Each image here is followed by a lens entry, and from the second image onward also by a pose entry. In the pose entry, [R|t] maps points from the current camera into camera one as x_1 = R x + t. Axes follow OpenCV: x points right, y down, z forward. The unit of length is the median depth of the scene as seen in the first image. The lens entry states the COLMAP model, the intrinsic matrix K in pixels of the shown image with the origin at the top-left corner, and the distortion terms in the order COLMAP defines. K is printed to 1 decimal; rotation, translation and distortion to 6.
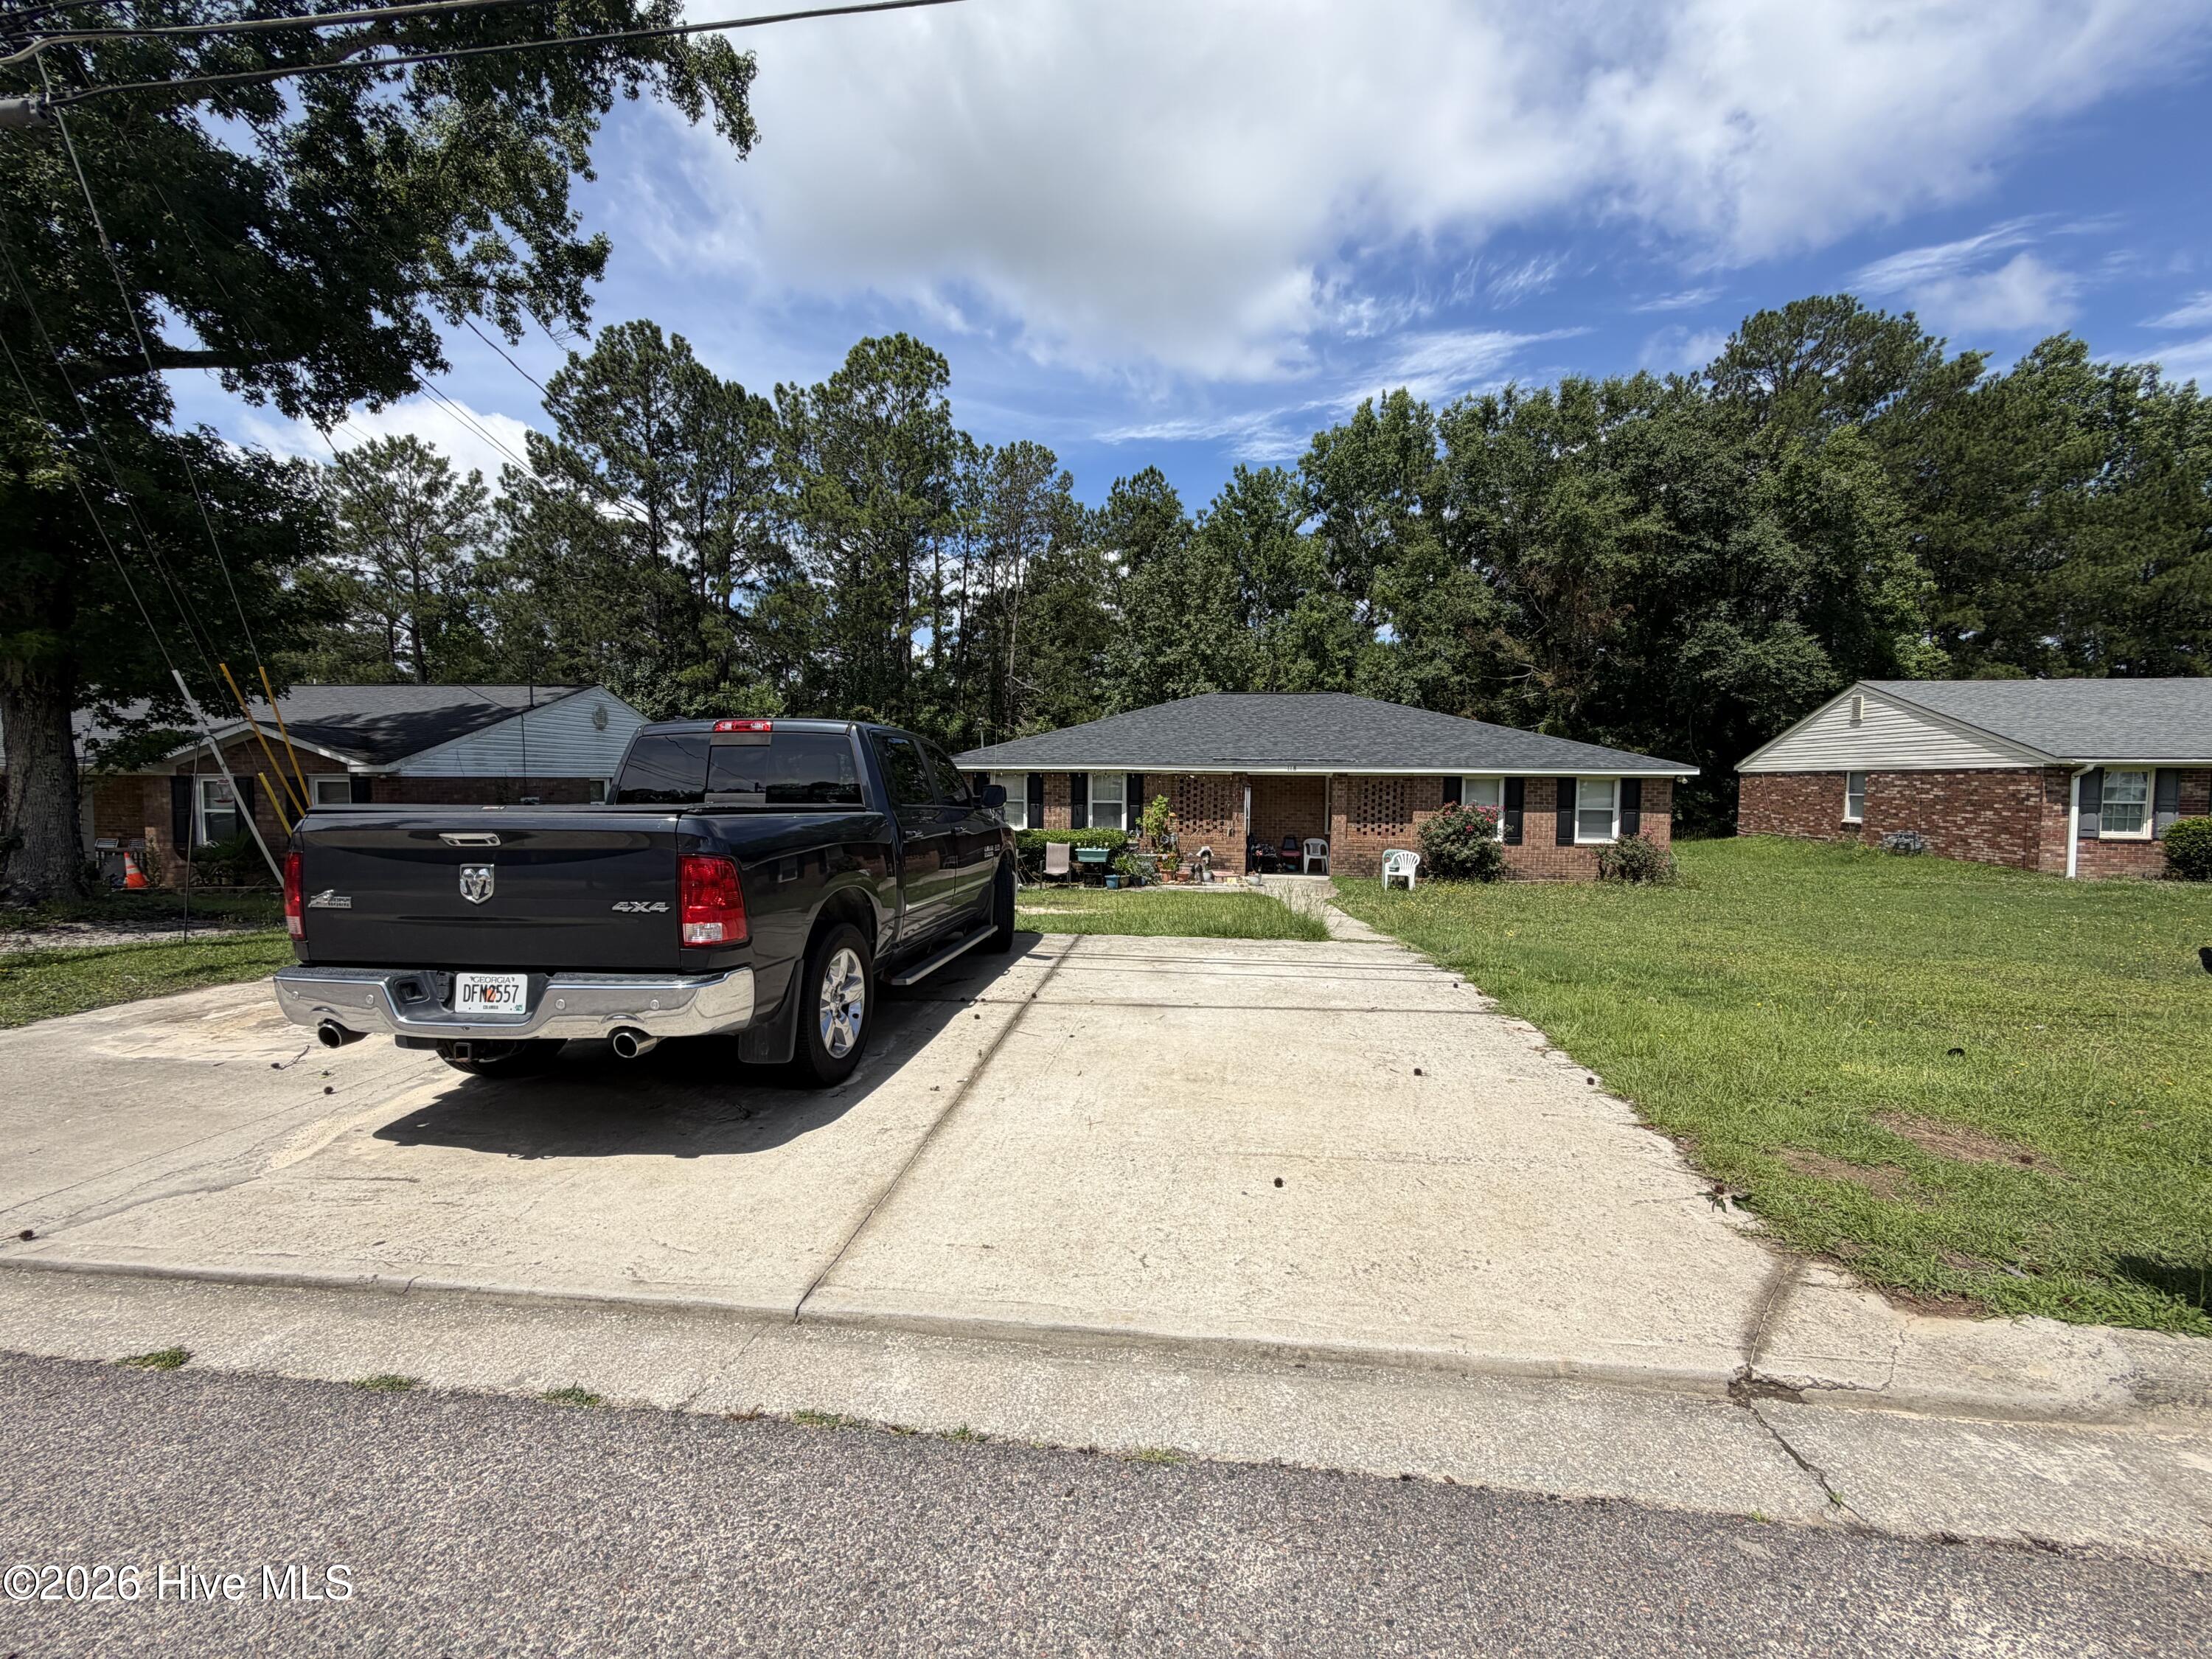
lens RADIAL K [[885.6, 0, 1094.1], [0, 885.6, 828.1], [0, 0, 1]] dist [0.019158, 0.000516]
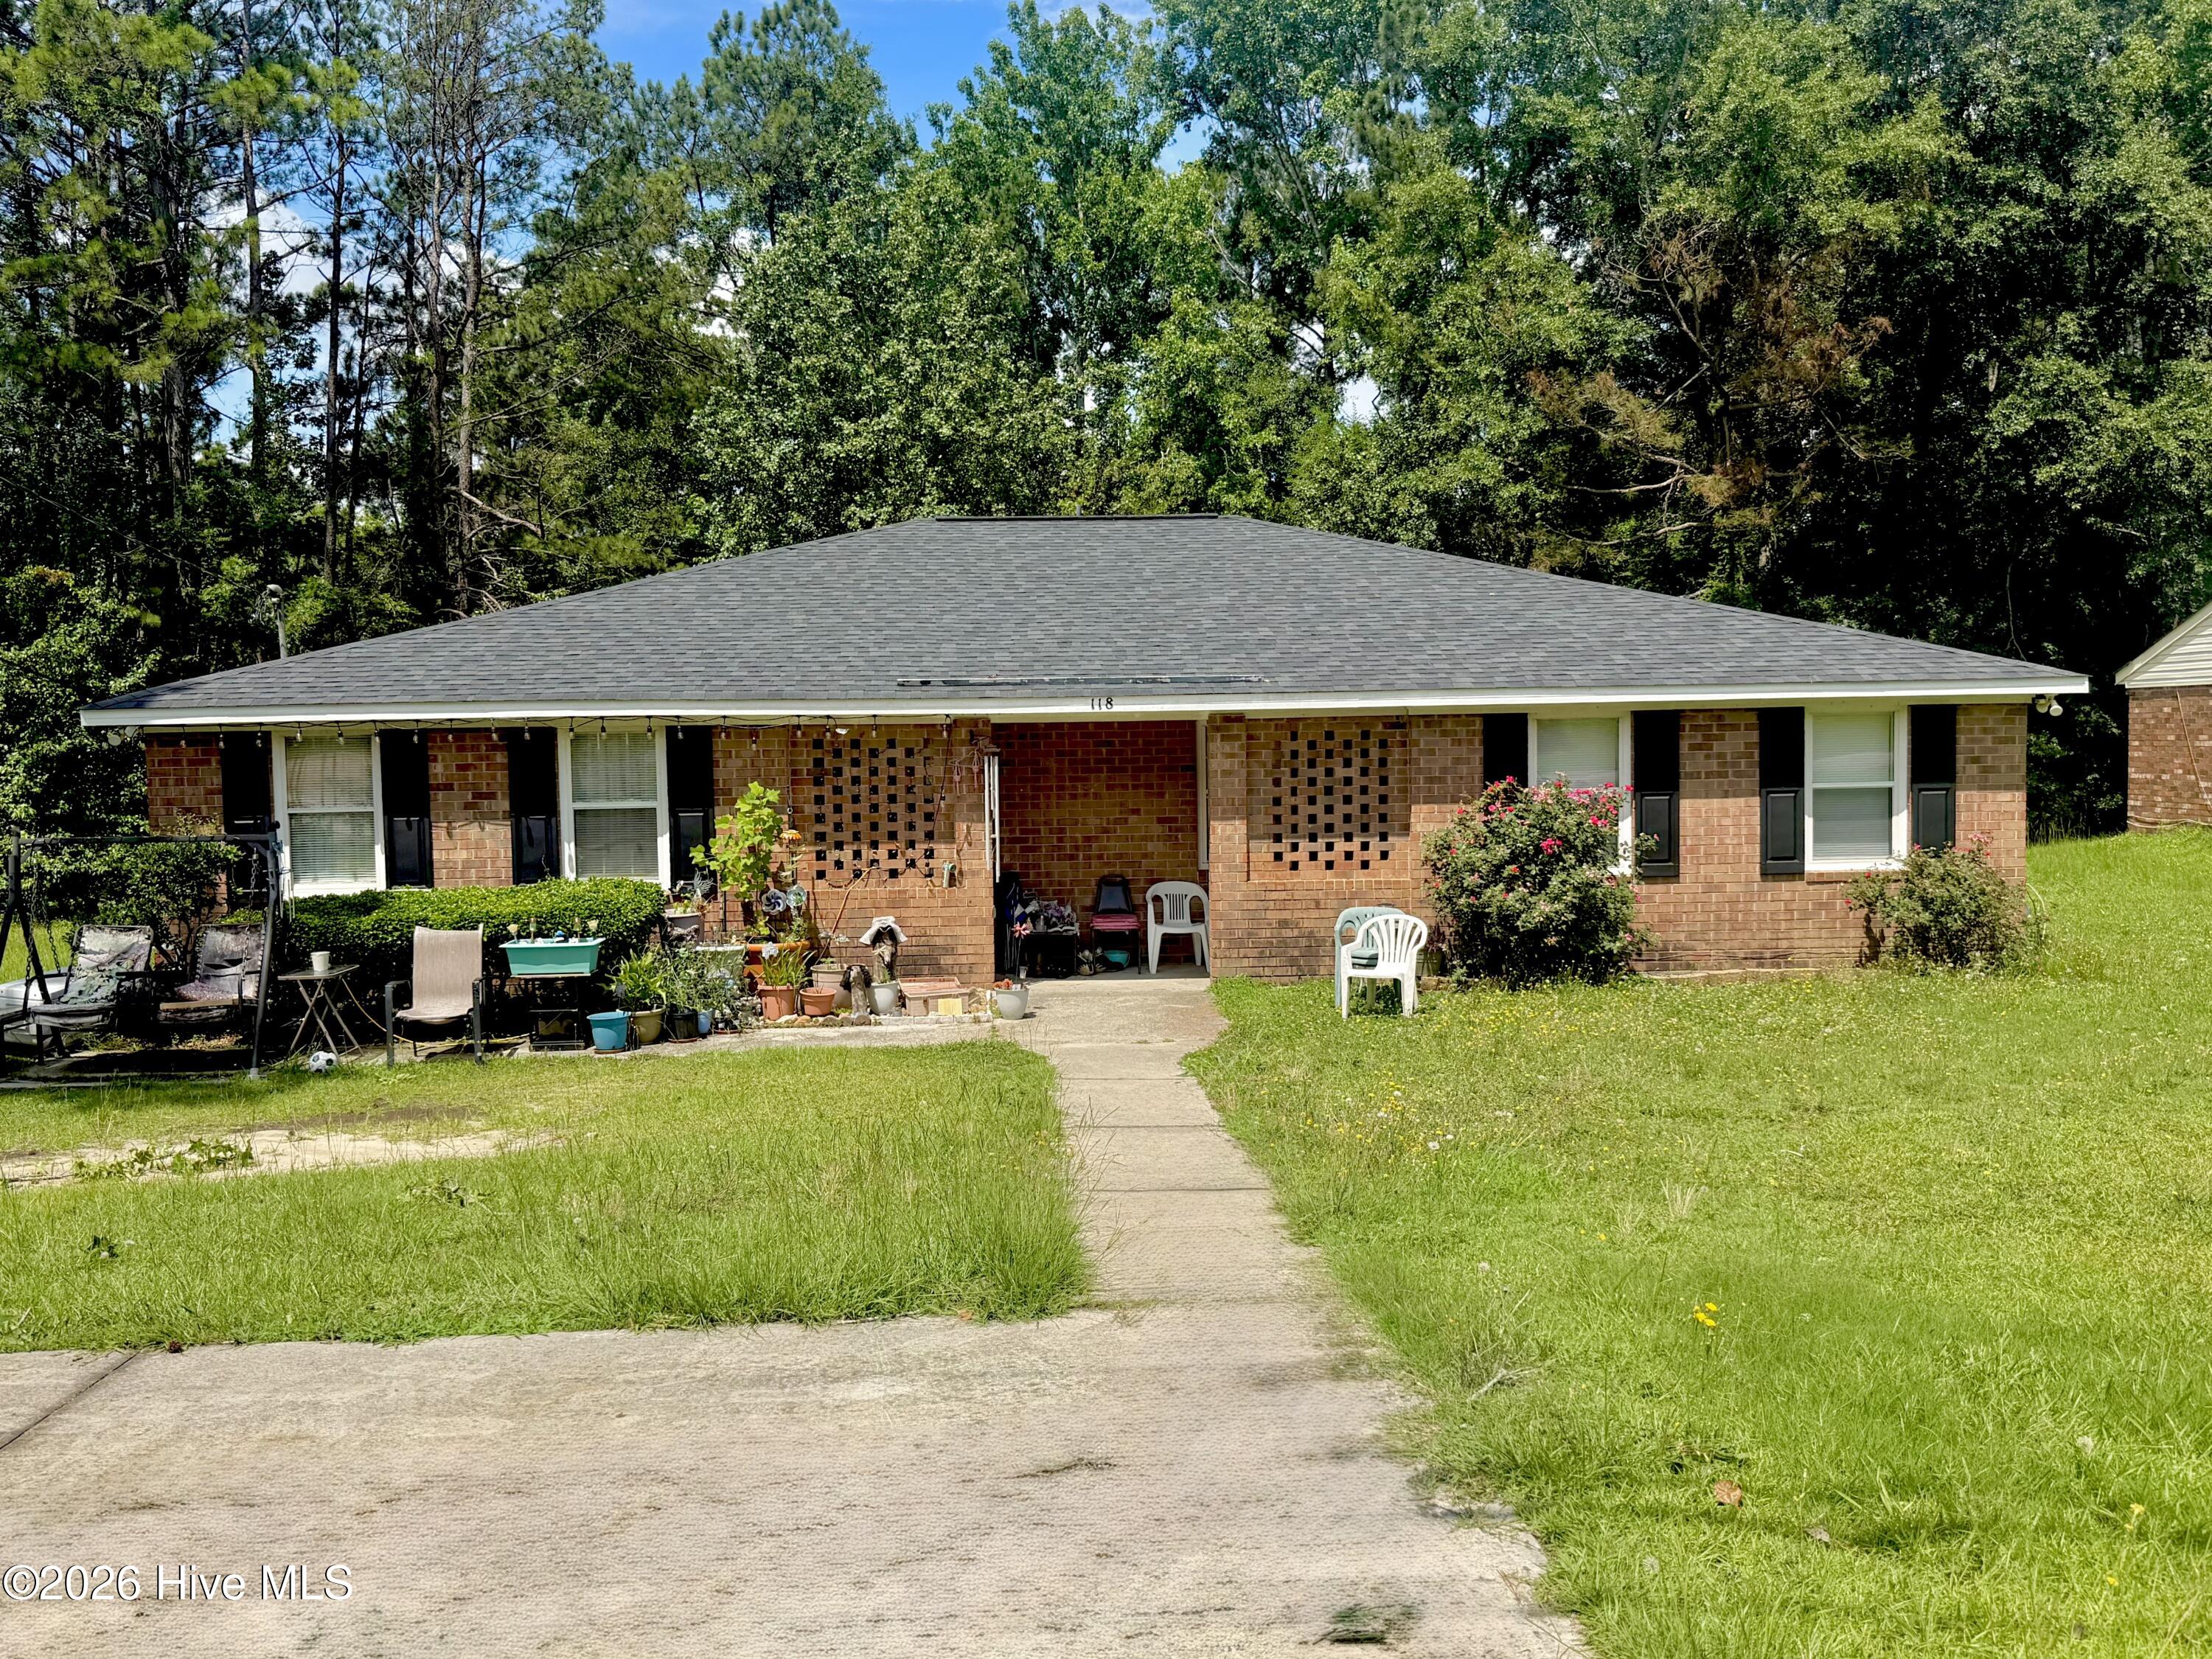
lens RADIAL K [[1806.9, 0, 1097.7], [0, 1806.9, 840.2], [0, 0, 1]] dist [0.090557, -0.058827]
pose [[0.987865, -0.035551, 0.151189, 0.066643], [0.035435, 0.999366, 0.003460, -0.007225], [-0.151216, 0.001939, 0.988499, 0.152546]]
